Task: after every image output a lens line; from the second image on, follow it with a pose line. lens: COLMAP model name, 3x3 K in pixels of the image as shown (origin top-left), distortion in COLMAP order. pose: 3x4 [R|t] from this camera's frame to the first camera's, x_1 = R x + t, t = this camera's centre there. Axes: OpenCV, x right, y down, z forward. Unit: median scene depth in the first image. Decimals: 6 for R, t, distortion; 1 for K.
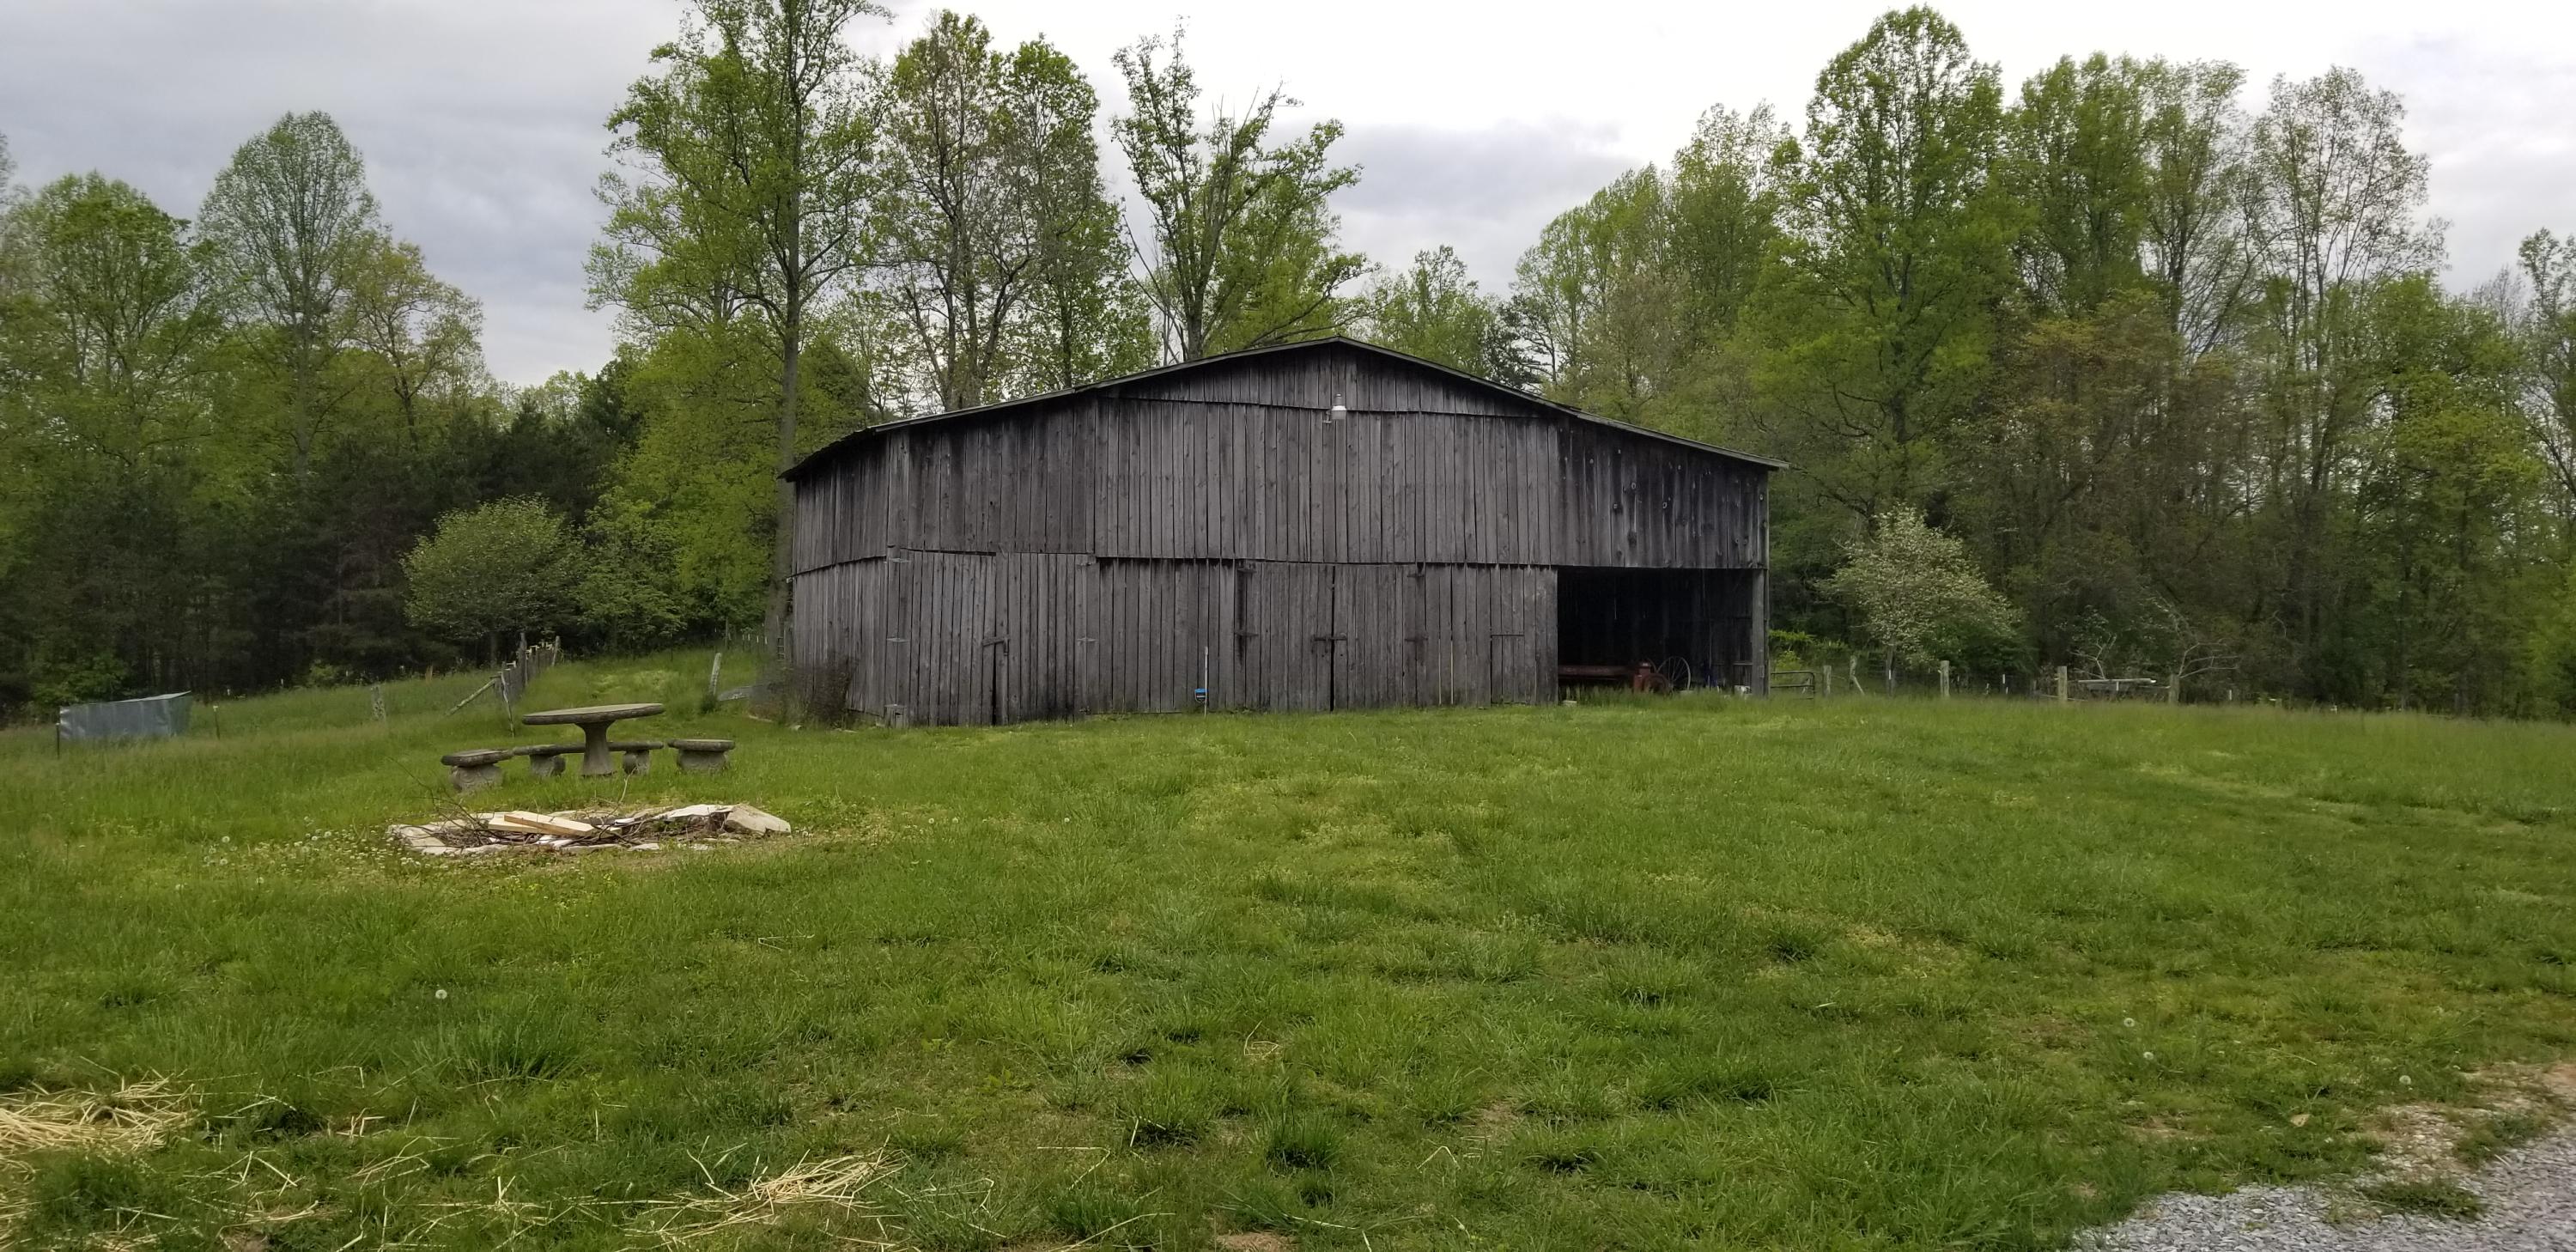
lens RADIAL K [[2045.3, 0, 1288.0], [0, 2045.3, 626.0], [0, 0, 1]] dist [0.006466, -0.087202]
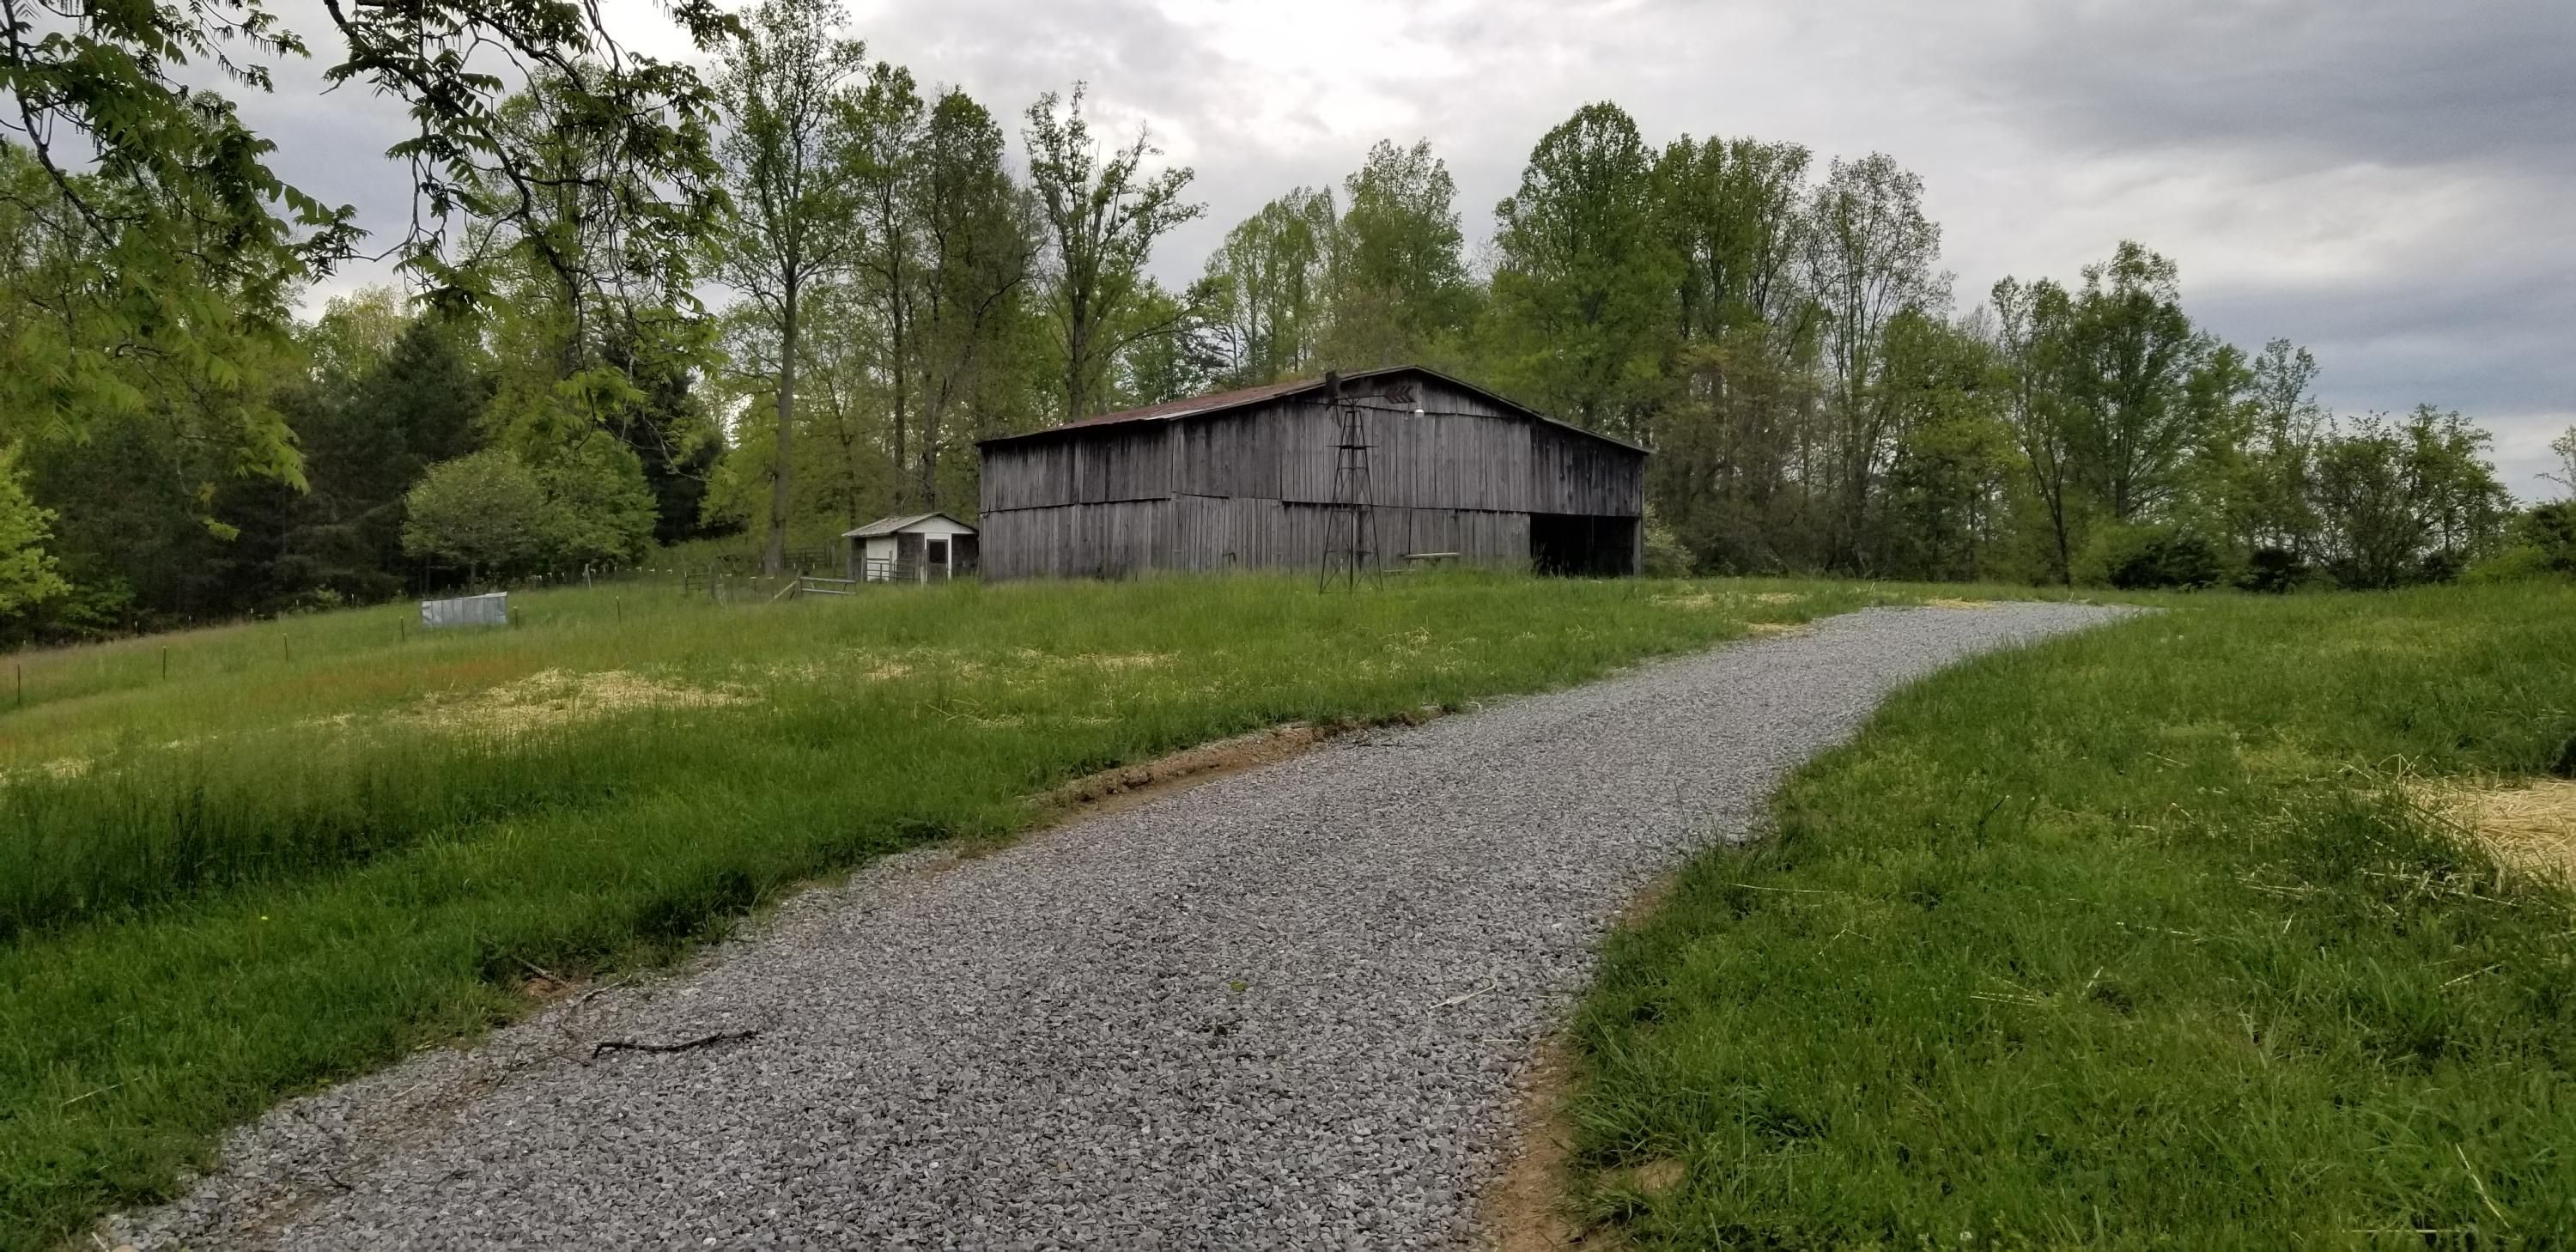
lens RADIAL K [[2045.3, 0, 1288.0], [0, 2045.3, 626.0], [0, 0, 1]] dist [0.006466, -0.087202]
pose [[0.970001, 0.002434, 0.243089, -0.226443], [-0.006594, 0.999845, 0.016302, 0.017750], [-0.243012, -0.017416, 0.969867, -0.259189]]
